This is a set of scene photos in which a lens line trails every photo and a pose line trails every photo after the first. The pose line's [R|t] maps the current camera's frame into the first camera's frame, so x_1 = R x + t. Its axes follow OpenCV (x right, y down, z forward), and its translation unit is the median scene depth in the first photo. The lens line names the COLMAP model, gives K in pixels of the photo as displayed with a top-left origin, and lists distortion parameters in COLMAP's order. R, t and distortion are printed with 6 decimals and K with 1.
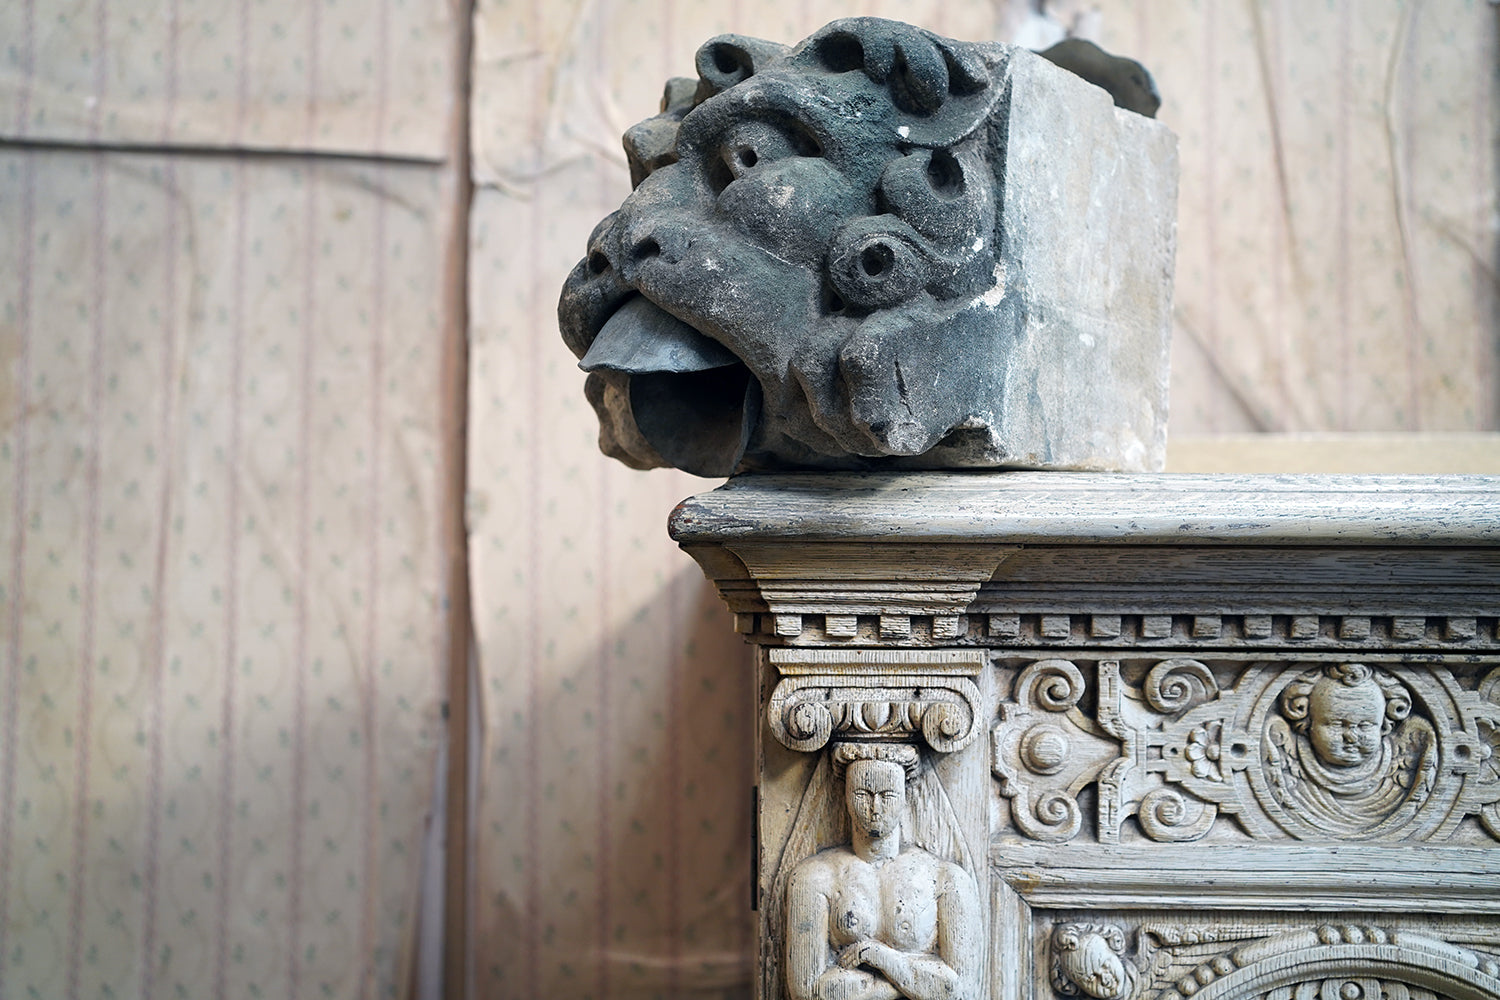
lens RADIAL K [[1532.2, 0, 750.0], [0, 1532.2, 500.0], [0, 0, 1]] dist [-0.023906, 0.159090]
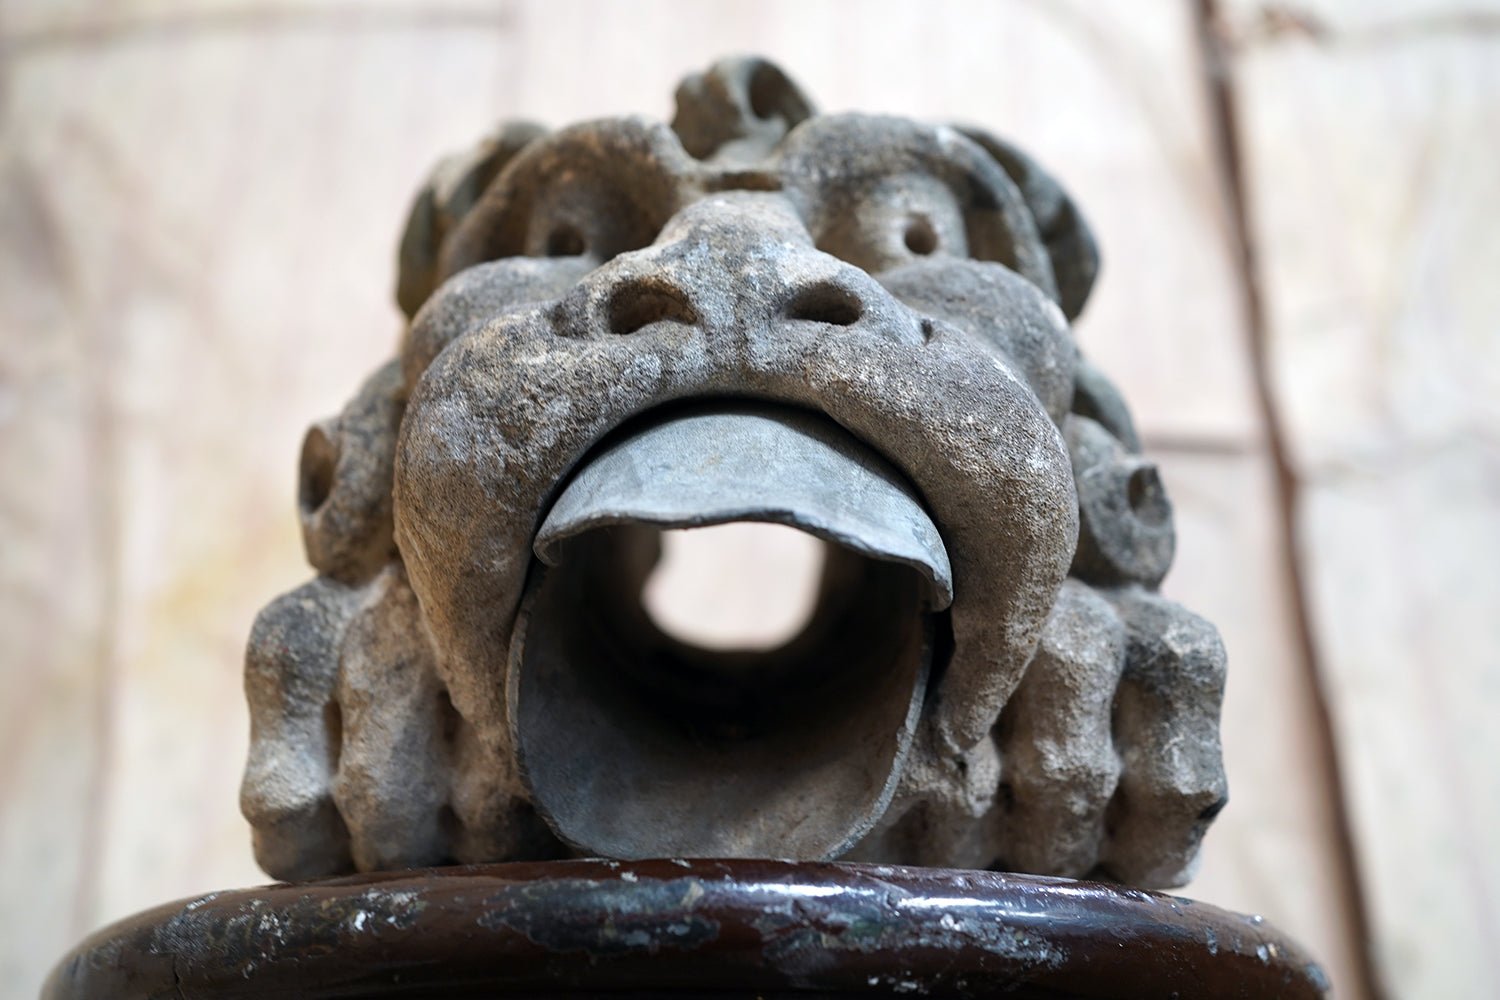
lens RADIAL K [[1532.2, 0, 750.0], [0, 1532.2, 500.0], [0, 0, 1]] dist [-0.023906, 0.159090]
pose [[0.674124, 0.329681, 0.660959, -0.339532], [-0.029400, 0.906127, -0.421983, 0.066638], [-0.738032, 0.265037, 0.620535, 0.747018]]
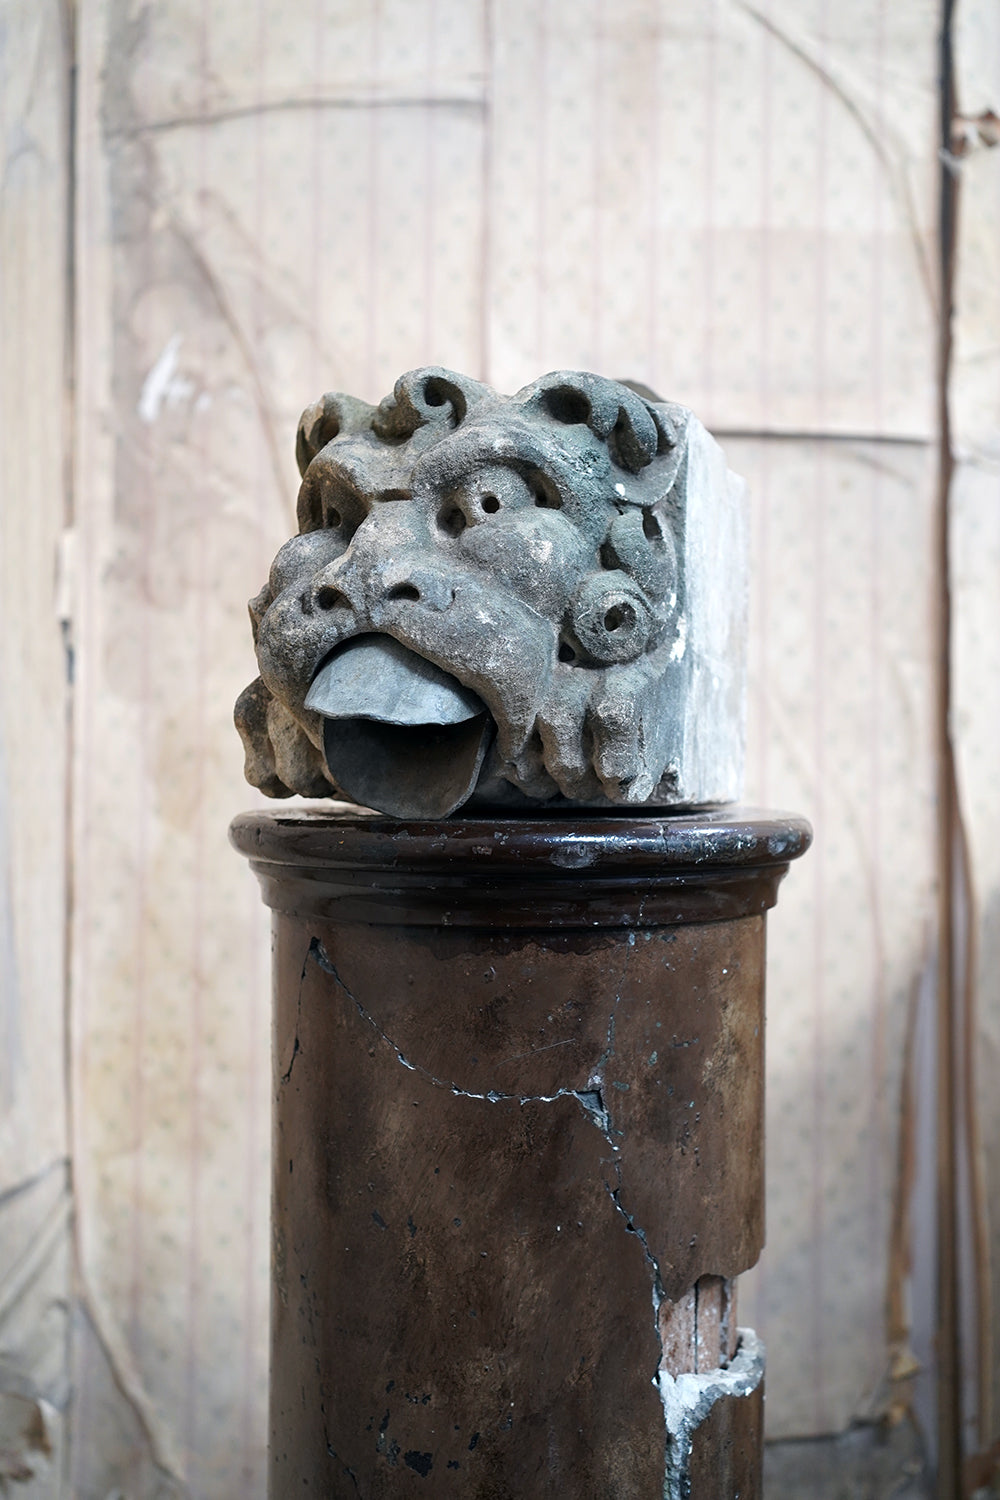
lens RADIAL K [[1532.2, 0, 506.9], [0, 1532.2, 762.0], [0, 0, 1]] dist [-0.023906, 0.159090]
pose [[0.902605, 0.003988, 0.430452, -0.415404], [-0.017159, 0.999496, 0.026719, -0.082428], [-0.430128, -0.031503, 0.902218, 0.092097]]
